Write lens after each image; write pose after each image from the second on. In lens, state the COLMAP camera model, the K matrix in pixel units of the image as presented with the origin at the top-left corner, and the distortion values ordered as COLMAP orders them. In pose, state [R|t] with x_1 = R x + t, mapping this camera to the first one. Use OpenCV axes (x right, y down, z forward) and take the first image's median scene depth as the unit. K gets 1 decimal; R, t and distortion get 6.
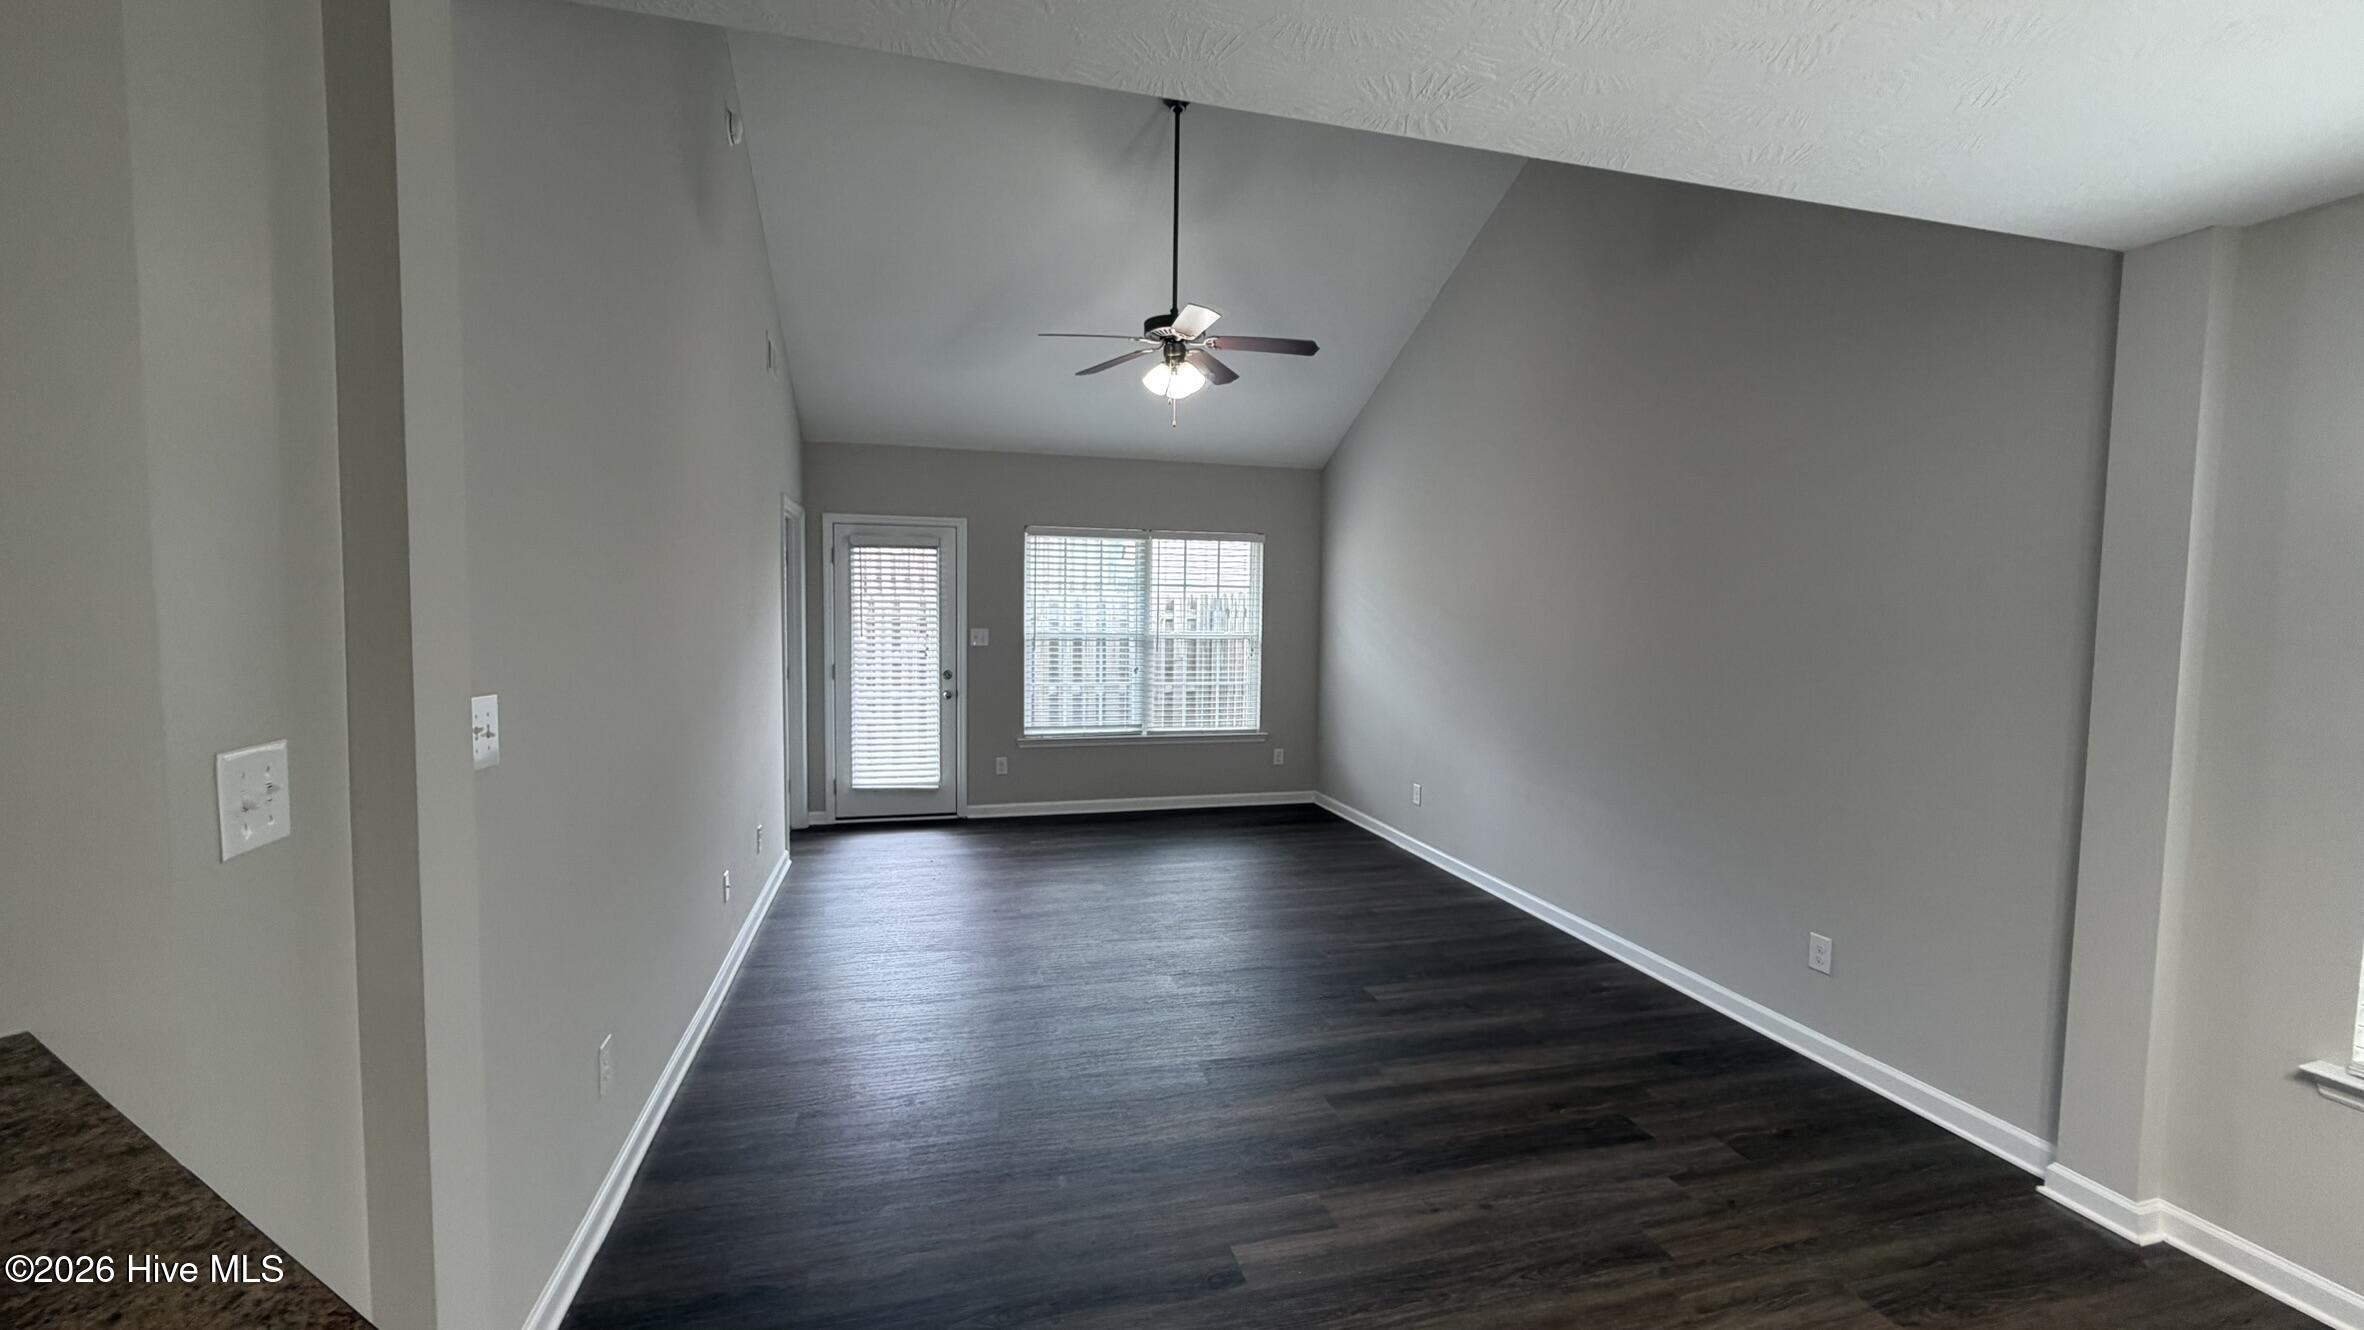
lens RADIAL K [[944.7, 0, 1179.3], [0, 944.7, 659.4], [0, 0, 1]] dist [0.000967, -0.000067]
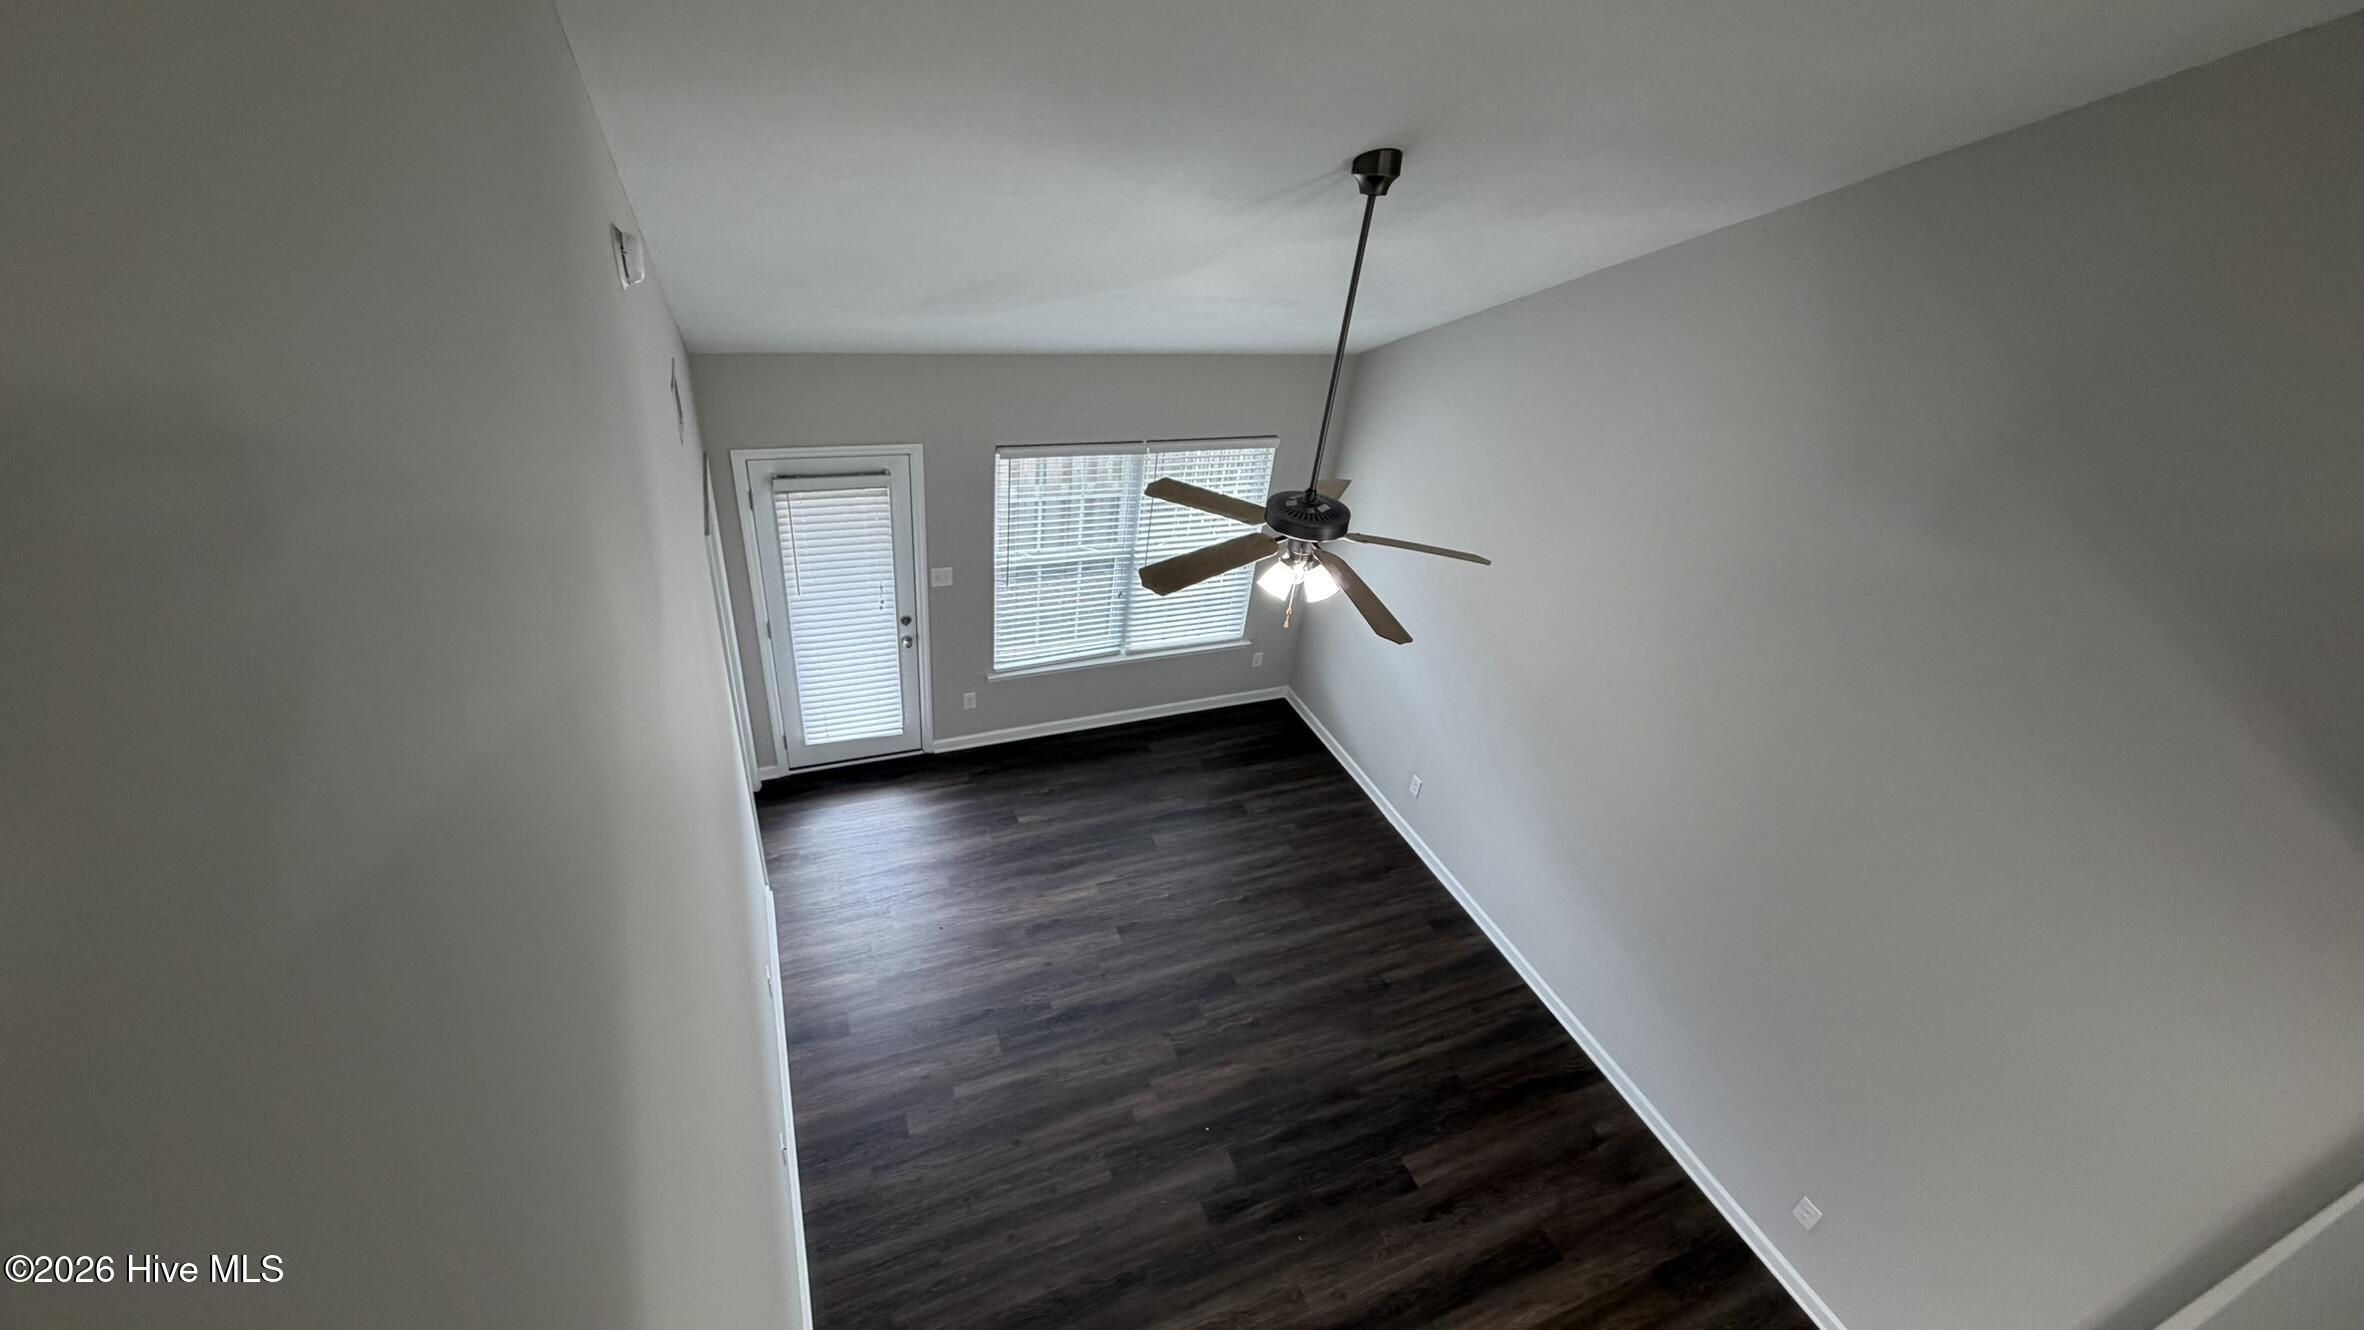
lens RADIAL K [[951.7, 0, 1176.3], [0, 951.7, 668.3], [0, 0, 1]] dist [0.000556, -0.000080]
pose [[0.985996, 0.006519, 0.166640, -0.154756], [-0.089712, 0.863072, 0.497051, -0.410348], [-0.140582, -0.505039, 0.851570, 0.225823]]
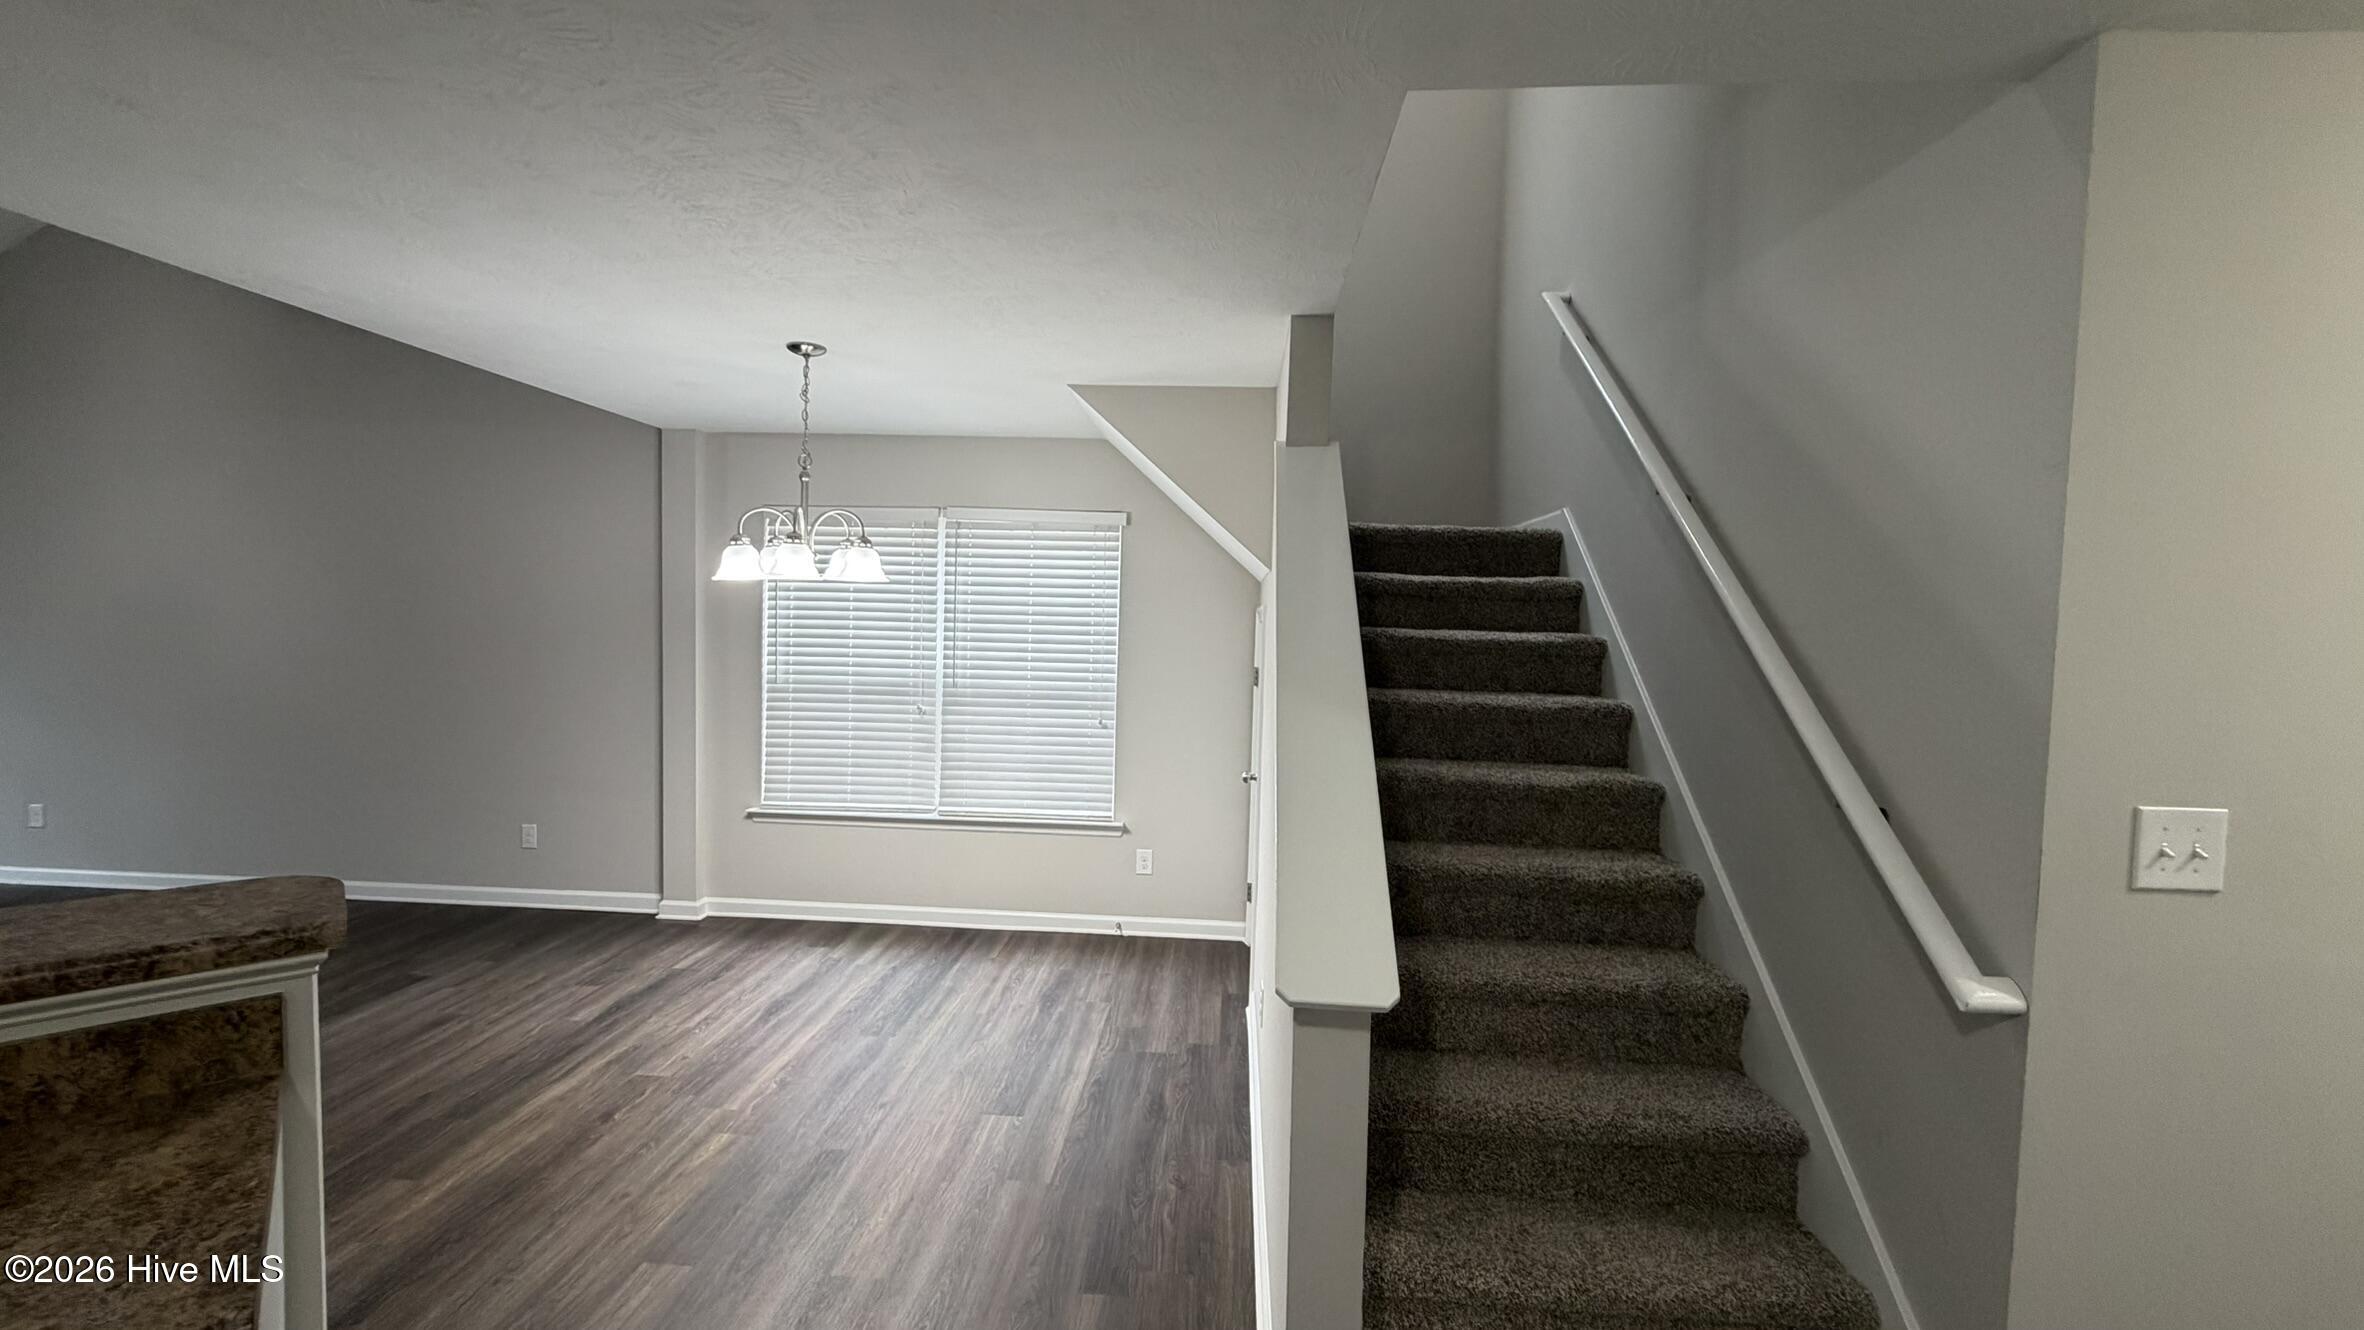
lens RADIAL K [[952.2, 0, 1182.0], [0, 952.2, 665.0], [0, 0, 1]] dist [-0.000031, -0.000058]
pose [[0.323944, -0.053586, 0.944558, -0.206627], [0.033535, 0.998418, 0.045140, 0.002246], [-0.945482, 0.017053, 0.325228, -0.245880]]
